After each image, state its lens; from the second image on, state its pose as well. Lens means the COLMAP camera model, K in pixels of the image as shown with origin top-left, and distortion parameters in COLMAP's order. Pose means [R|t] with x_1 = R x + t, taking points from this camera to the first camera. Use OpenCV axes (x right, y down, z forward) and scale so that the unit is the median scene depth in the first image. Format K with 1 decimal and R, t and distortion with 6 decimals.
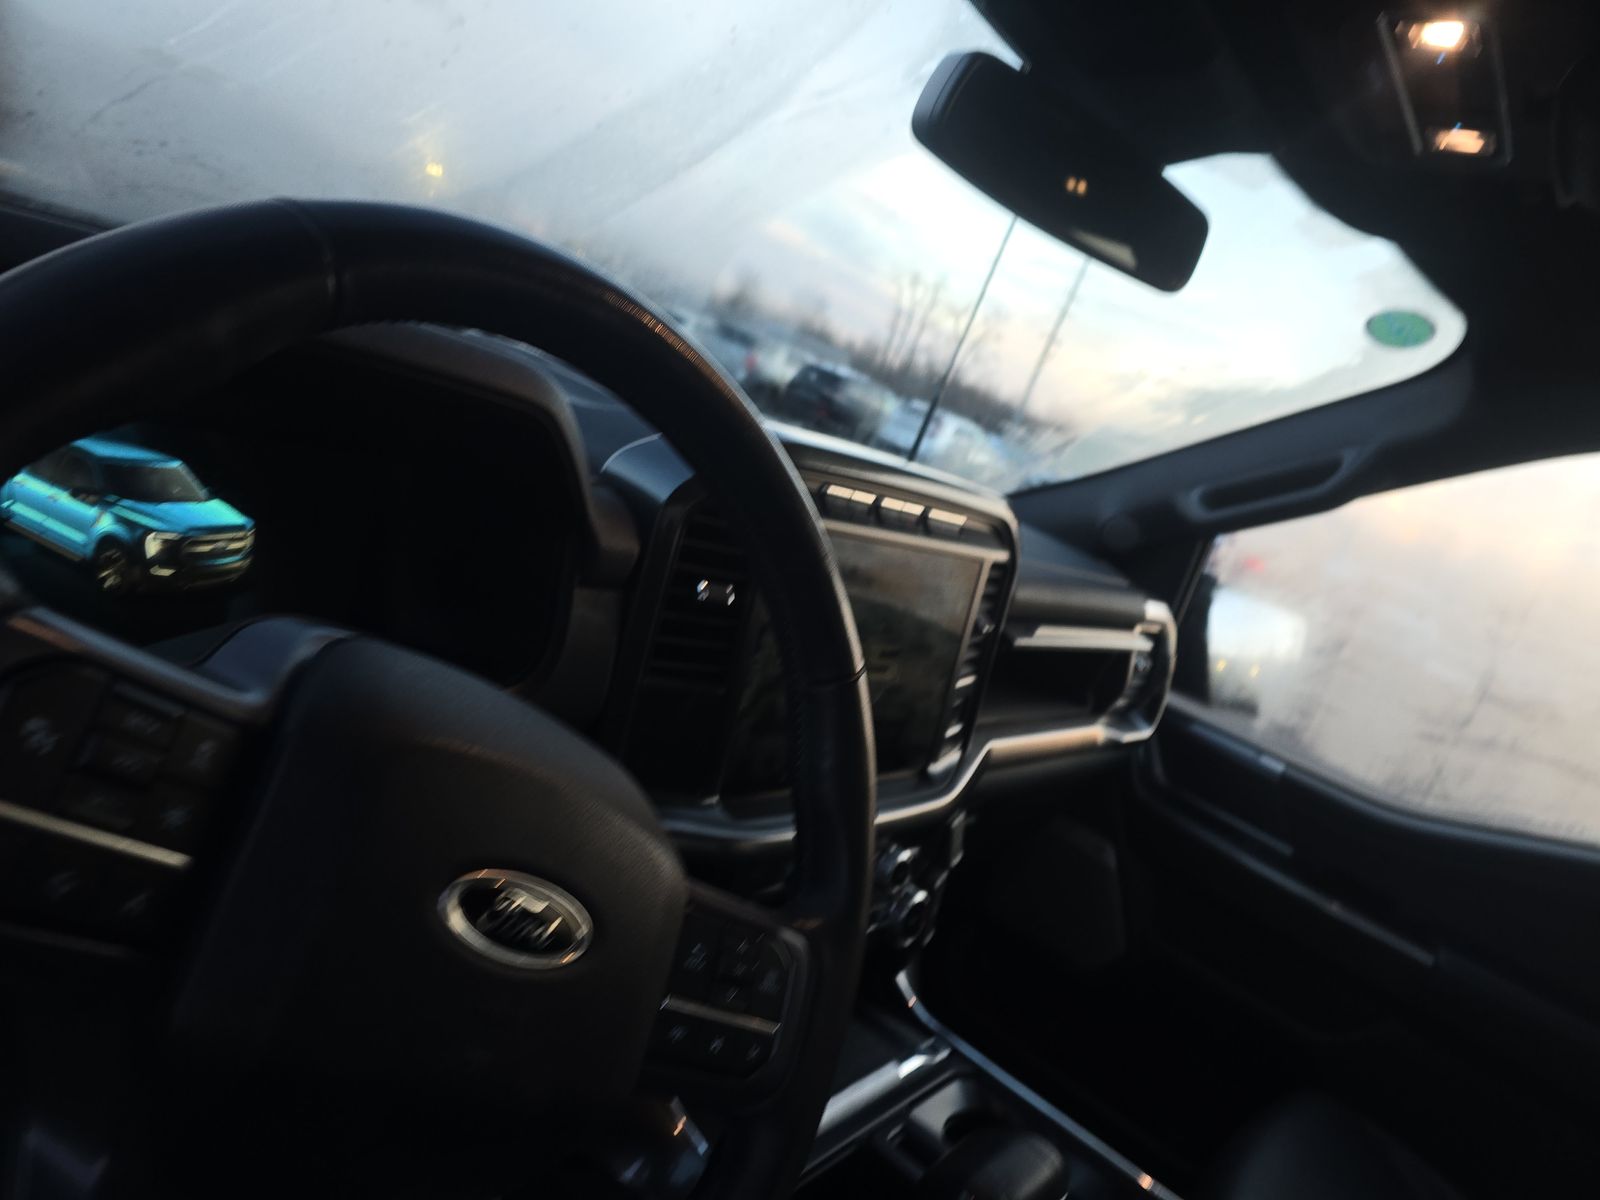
lens RADIAL K [[1050.1, 0, 794.3], [0, 1050.1, 631.0], [0, 0, 1]] dist [0.073047, -0.063283]
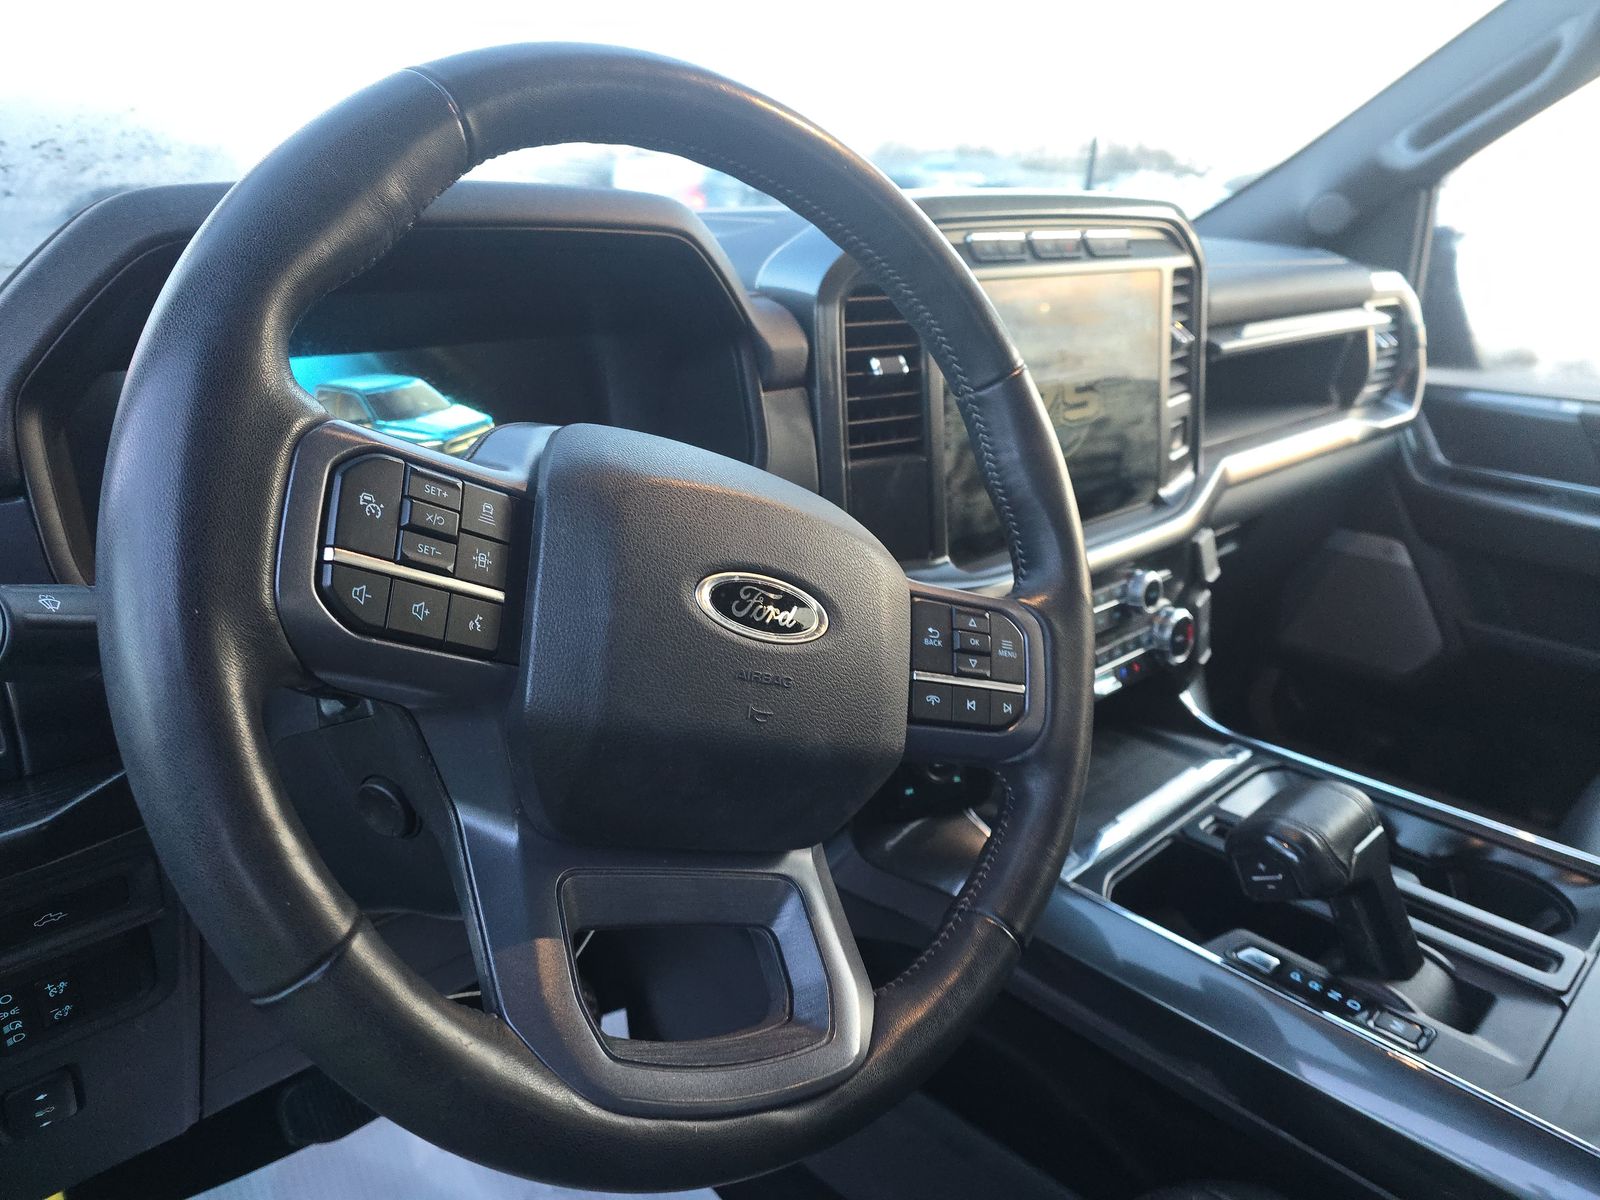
lens RADIAL K [[1068.6, 0, 829.9], [0, 1068.6, 624.6], [0, 0, 1]] dist [0.038878, -0.039781]
pose [[0.937990, -0.261854, -0.227172, 0.039668], [0.284887, 0.955641, 0.074760, 0.102208], [0.197519, -0.134842, 0.970981, -0.080396]]
